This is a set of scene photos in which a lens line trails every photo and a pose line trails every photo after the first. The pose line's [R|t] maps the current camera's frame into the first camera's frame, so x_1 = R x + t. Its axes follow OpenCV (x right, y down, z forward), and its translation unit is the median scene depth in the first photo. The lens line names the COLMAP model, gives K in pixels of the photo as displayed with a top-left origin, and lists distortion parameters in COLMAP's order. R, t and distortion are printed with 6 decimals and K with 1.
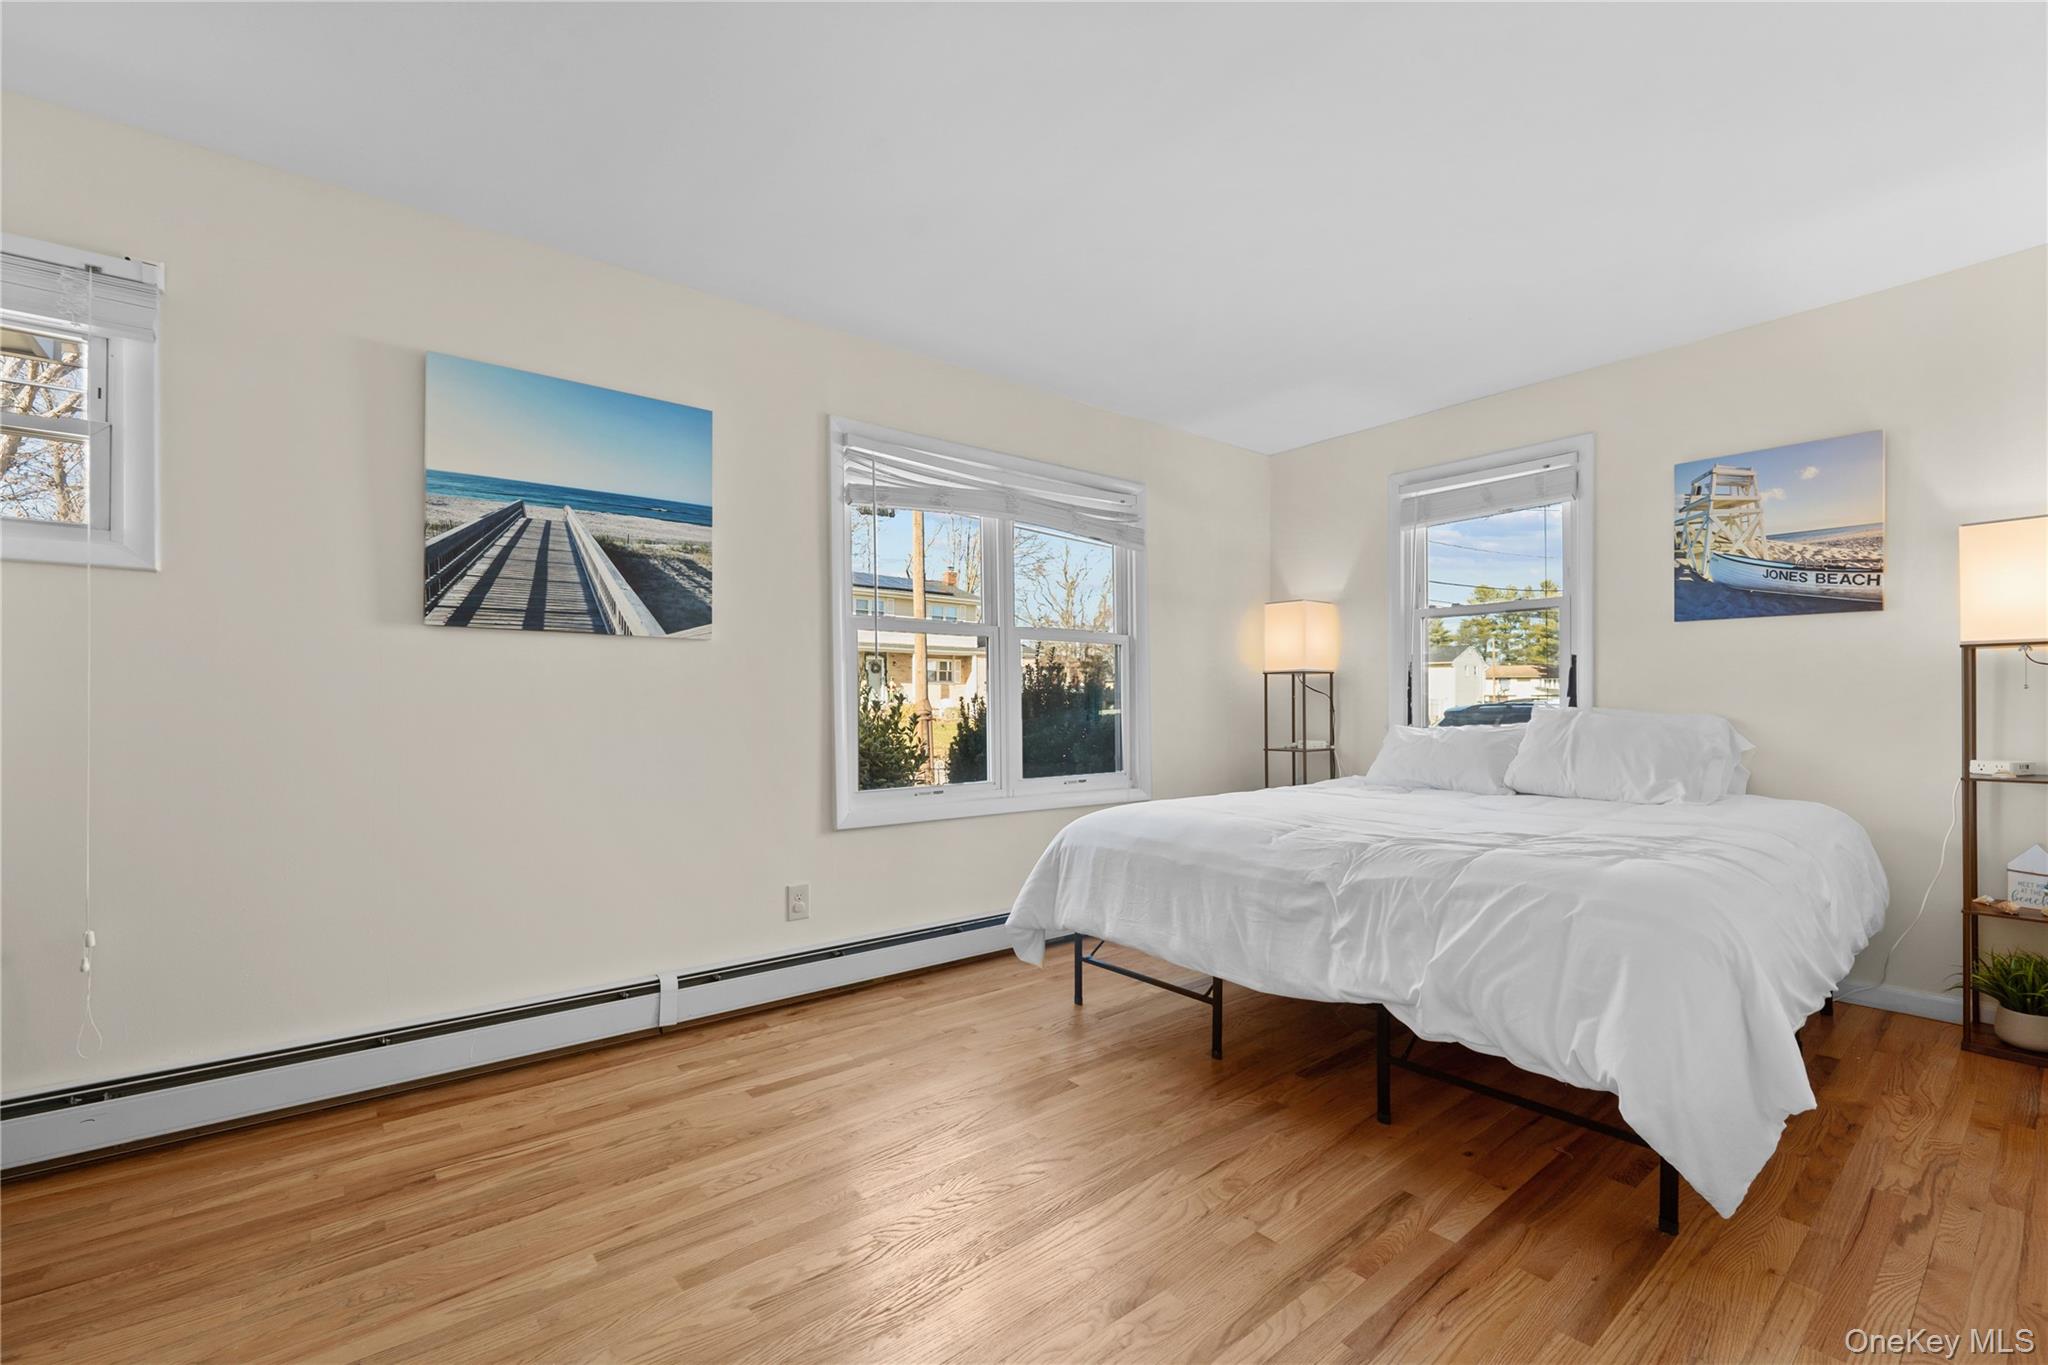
lens RADIAL K [[836.5, 0, 1023.8], [0, 836.5, 695.7], [0, 0, 1]] dist [0.001620, -0.000340]
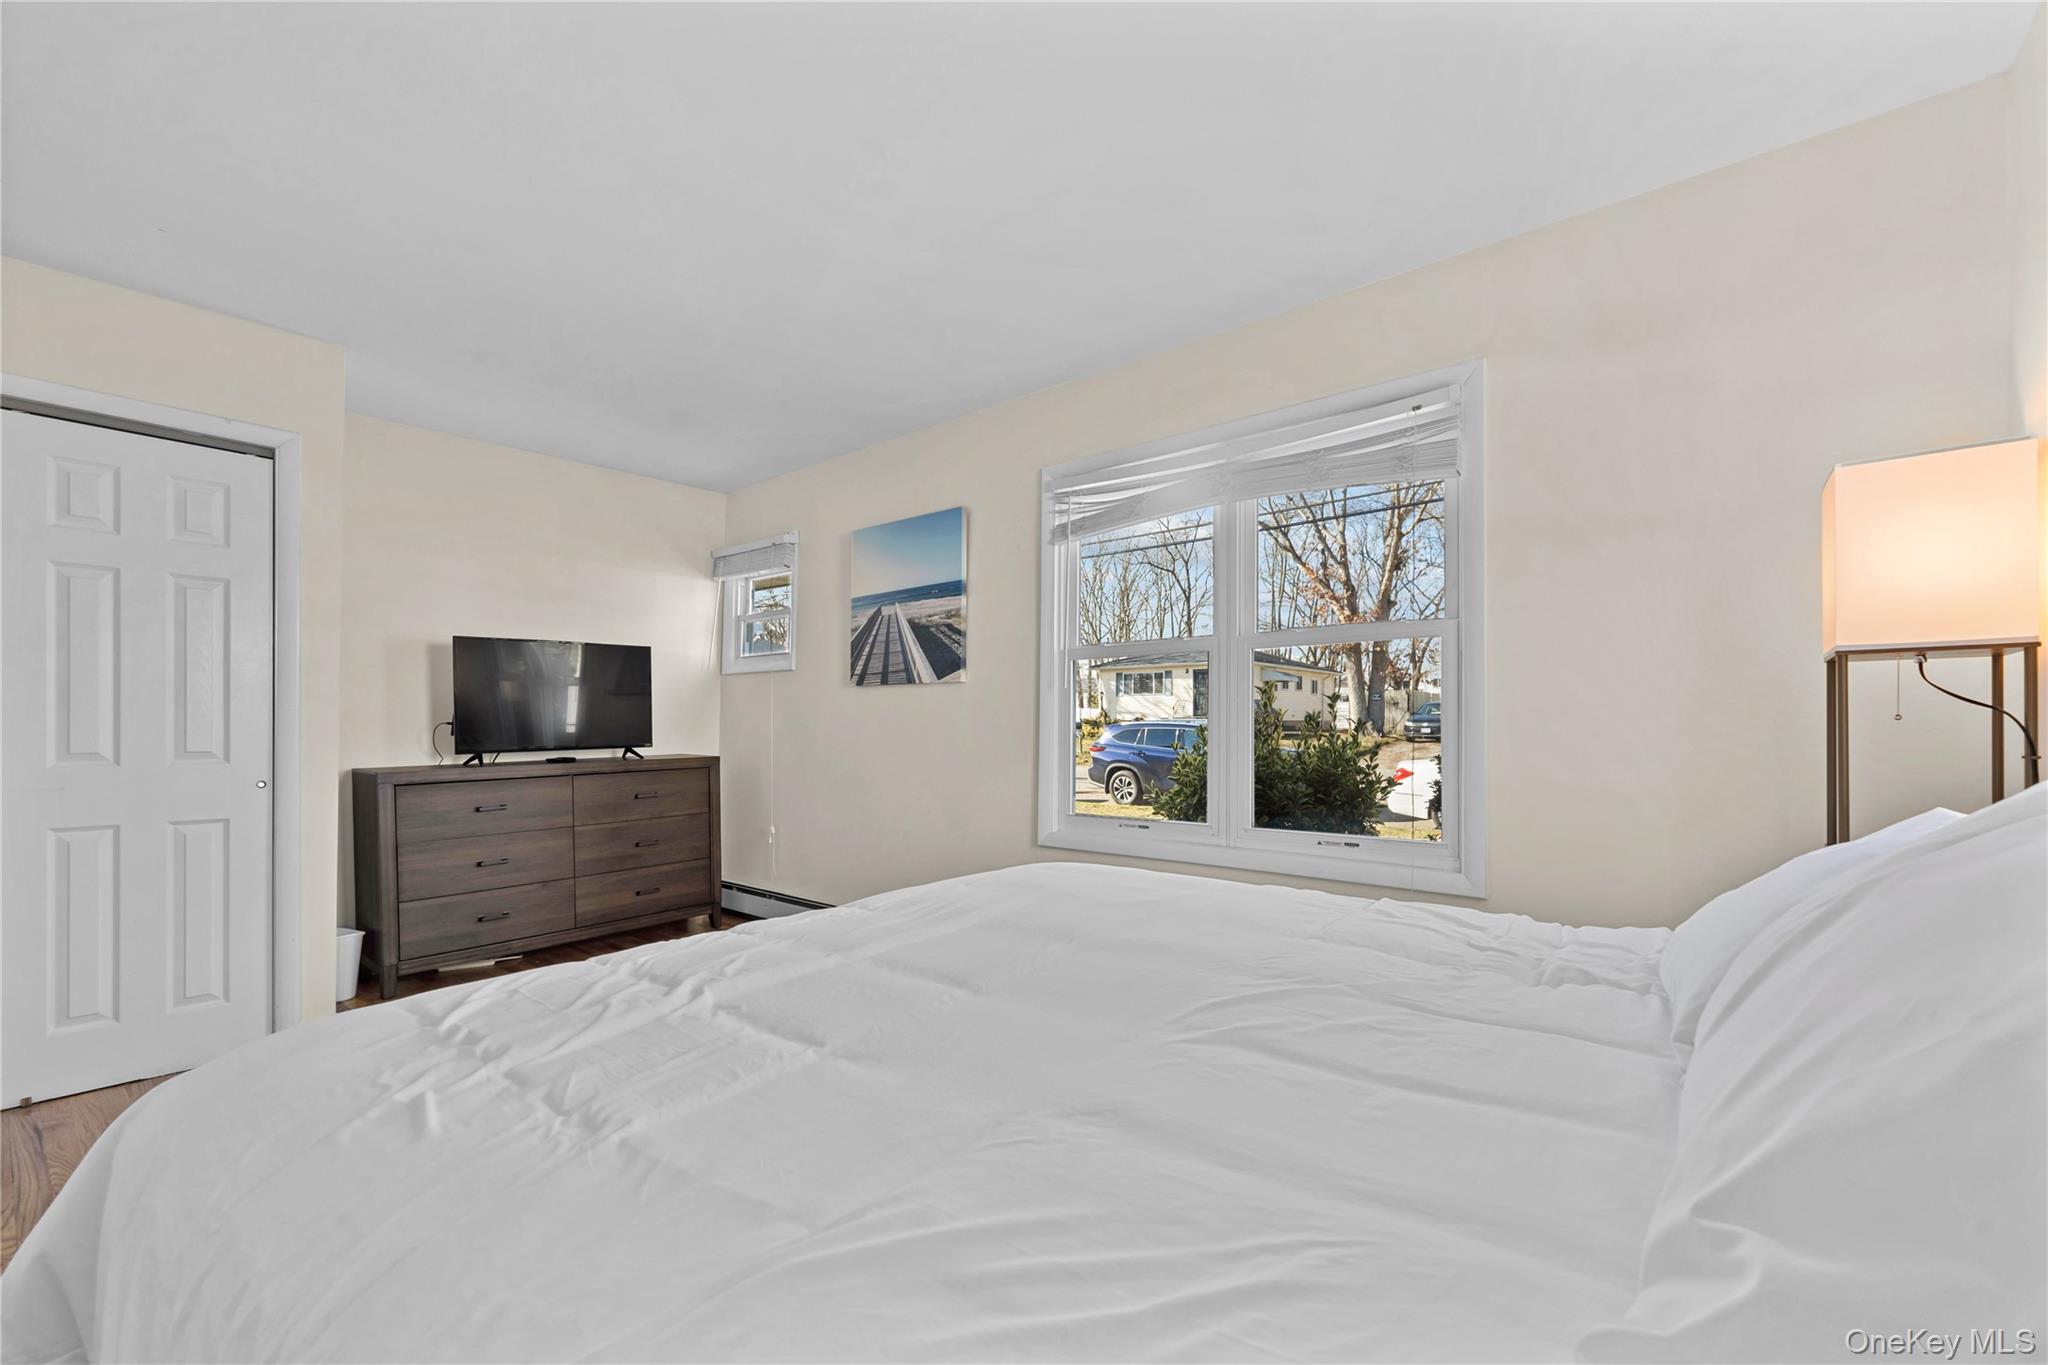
lens RADIAL K [[836.5, 0, 1013.6], [0, 836.5, 735.3], [0, 0, 1]] dist [0.001620, -0.000340]
pose [[0.222114, 0.007090, -0.974995, 0.991847], [0.008609, 0.999920, 0.009233, 0.006092], [0.974983, -0.010445, 0.222036, 0.847836]]
